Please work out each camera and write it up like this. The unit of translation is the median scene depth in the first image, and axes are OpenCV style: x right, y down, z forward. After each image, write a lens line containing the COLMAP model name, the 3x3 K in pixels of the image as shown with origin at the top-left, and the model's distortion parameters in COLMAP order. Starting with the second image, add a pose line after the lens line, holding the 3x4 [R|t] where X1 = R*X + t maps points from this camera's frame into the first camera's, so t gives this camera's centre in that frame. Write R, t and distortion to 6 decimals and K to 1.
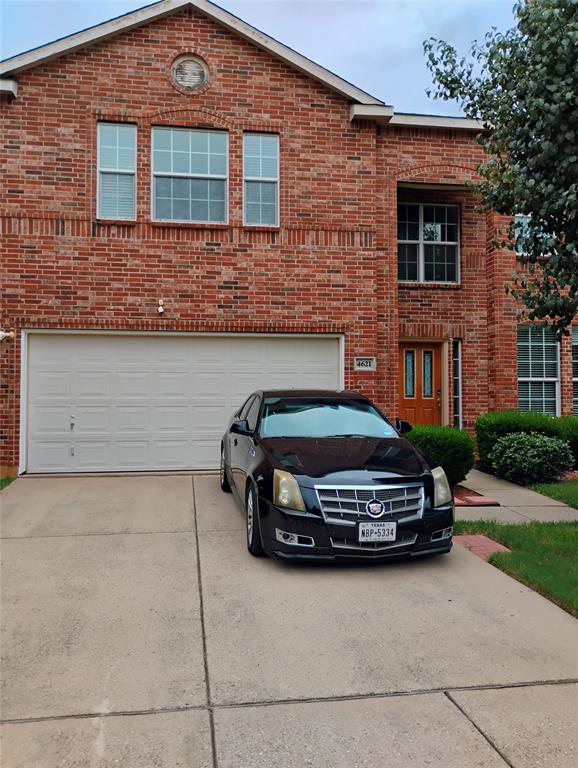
lens RADIAL K [[686.0, 0, 289.0], [0, 686.0, 384.0], [0, 0, 1]] dist [0.083586, -0.014998]
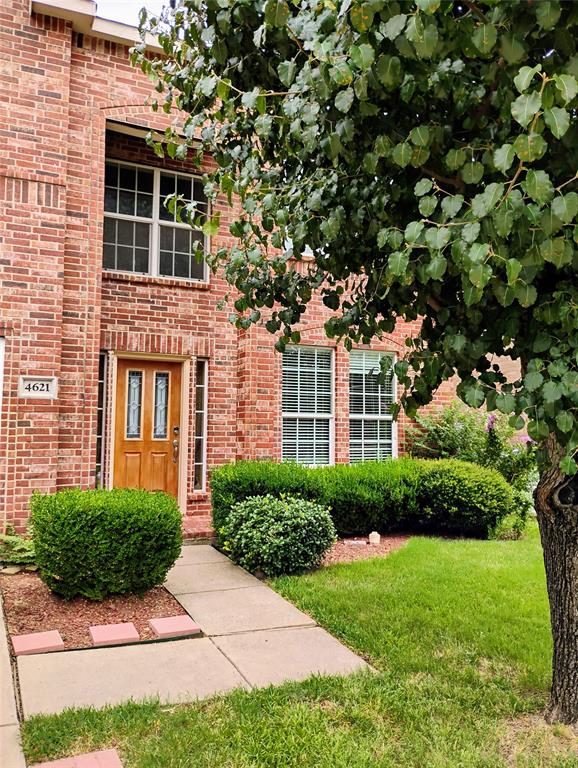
lens RADIAL K [[686.0, 0, 289.0], [0, 686.0, 384.0], [0, 0, 1]] dist [0.083586, -0.014998]
pose [[0.965845, 0.032831, 0.257031, 0.162081], [-0.022105, 0.998764, -0.044509, -0.008430], [-0.258175, 0.037307, 0.965378, 0.306475]]
